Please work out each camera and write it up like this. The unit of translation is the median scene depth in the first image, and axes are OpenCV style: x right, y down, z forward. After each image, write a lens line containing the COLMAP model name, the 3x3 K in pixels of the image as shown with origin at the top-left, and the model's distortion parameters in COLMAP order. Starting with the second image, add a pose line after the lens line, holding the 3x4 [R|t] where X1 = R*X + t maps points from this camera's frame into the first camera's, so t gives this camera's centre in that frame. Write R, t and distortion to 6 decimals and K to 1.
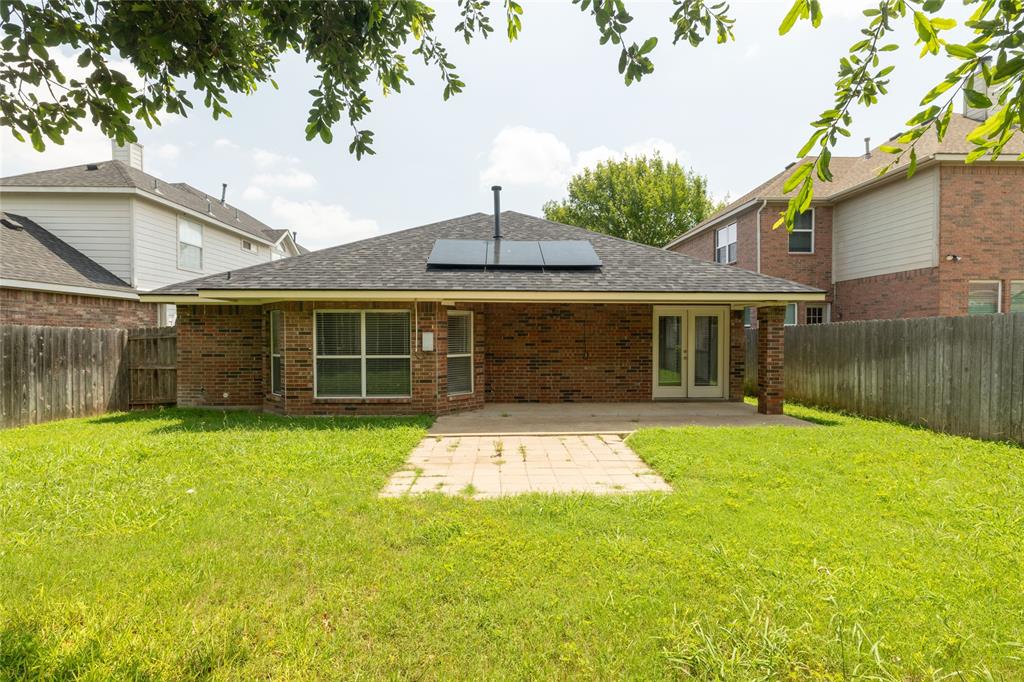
lens RADIAL K [[483.1, 0, 512.4], [0, 483.1, 330.6], [0, 0, 1]] dist [-0.000039, 0.001411]
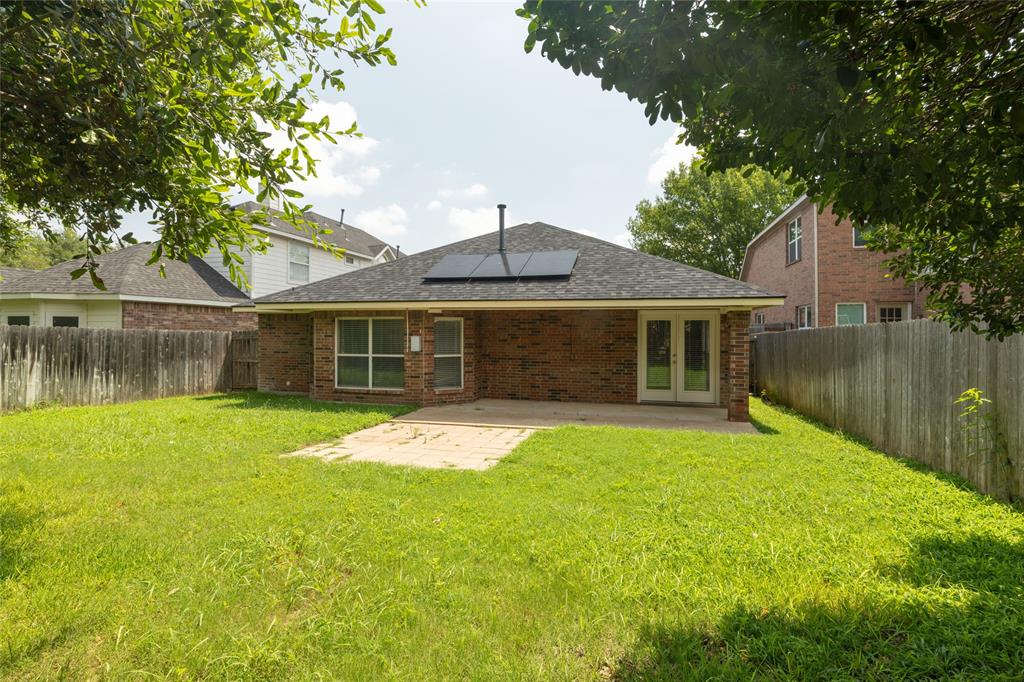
lens RADIAL K [[483.1, 0, 511.9], [0, 483.1, 318.2], [0, 0, 1]] dist [-0.000039, 0.001411]
pose [[0.958152, -0.004605, -0.286222, 0.359981], [-0.001786, 0.999755, -0.022064, -0.013181], [0.286254, 0.021652, 0.957909, -0.072207]]
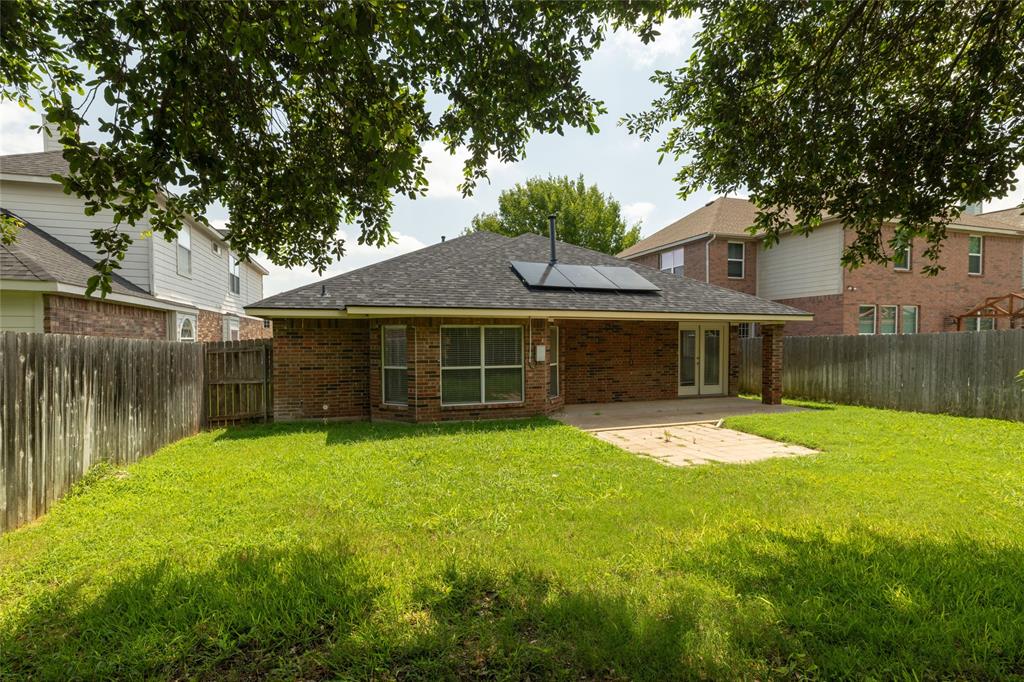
lens RADIAL K [[483.1, 0, 516.1], [0, 483.1, 343.8], [0, 0, 1]] dist [-0.000039, 0.001411]
pose [[0.960752, -0.004783, 0.277368, -0.501999], [-0.000182, 0.999840, 0.017872, -0.018981], [-0.277409, -0.017221, 0.960597, -0.089977]]
